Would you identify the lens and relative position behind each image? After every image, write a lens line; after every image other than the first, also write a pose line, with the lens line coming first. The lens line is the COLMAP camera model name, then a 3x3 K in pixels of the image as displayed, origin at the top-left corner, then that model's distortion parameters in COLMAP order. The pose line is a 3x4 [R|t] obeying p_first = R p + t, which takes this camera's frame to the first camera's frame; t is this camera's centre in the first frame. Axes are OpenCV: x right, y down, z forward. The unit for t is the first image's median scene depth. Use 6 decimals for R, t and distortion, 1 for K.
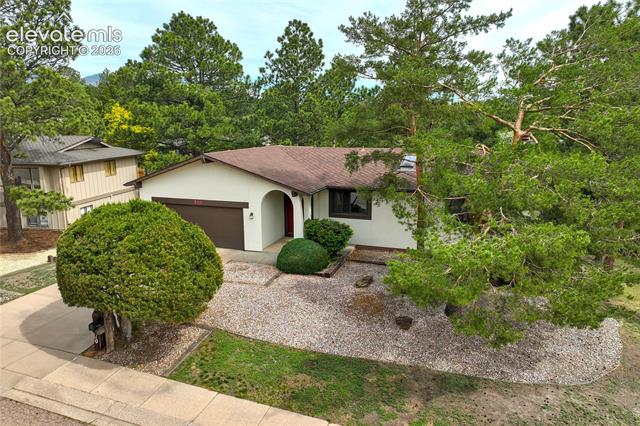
lens RADIAL K [[448.6, 0, 322.6], [0, 448.6, 214.1], [0, 0, 1]] dist [0.000875, 0.016476]
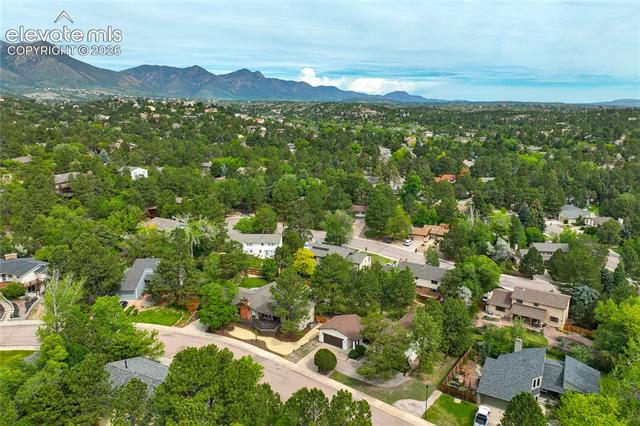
lens RADIAL K [[448.6, 0, 322.5], [0, 448.6, 215.7], [0, 0, 1]] dist [0.000875, 0.016476]
pose [[0.962799, 0.056524, -0.264239, 0.895188], [-0.048691, 0.998161, 0.036107, -1.694610], [0.265794, -0.021898, 0.963781, -4.030542]]
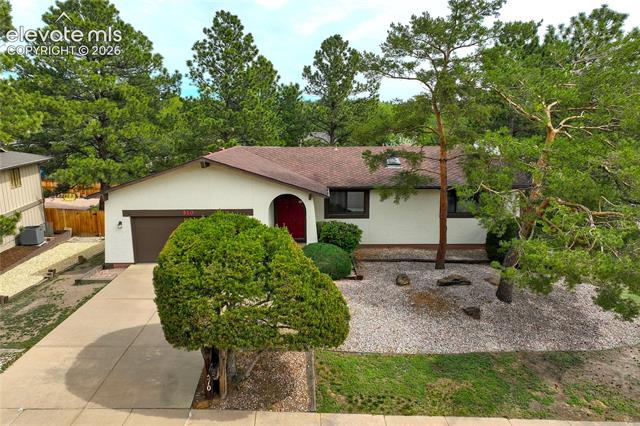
lens RADIAL K [[448.6, 0, 323.0], [0, 448.6, 214.2], [0, 0, 1]] dist [0.000875, 0.016476]
pose [[0.937210, -0.070128, 0.341642, -0.411912], [0.069108, 0.997494, 0.015173, -0.023248], [-0.341850, 0.009390, 0.939708, 0.112884]]
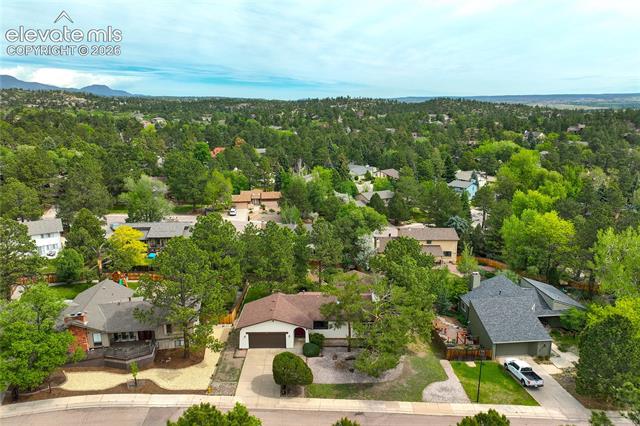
lens RADIAL K [[448.6, 0, 322.1], [0, 448.6, 219.9], [0, 0, 1]] dist [0.000875, 0.016476]
pose [[0.943601, -0.082198, 0.320718, -0.961355], [0.067297, 0.996087, 0.057292, -1.036454], [-0.324173, -0.032477, 0.945440, -2.017689]]
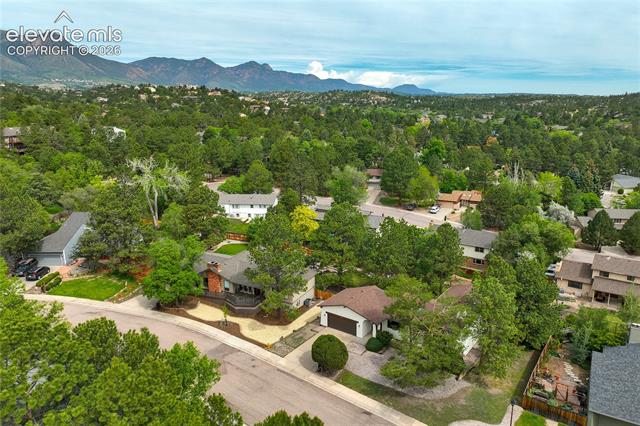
lens RADIAL K [[448.6, 0, 321.9], [0, 448.6, 214.8], [0, 0, 1]] dist [0.000875, 0.016476]
pose [[0.957667, 0.064807, -0.280487, 0.457150], [-0.053420, 0.997415, 0.048061, -1.015565], [0.282877, -0.031043, 0.958654, -2.214676]]
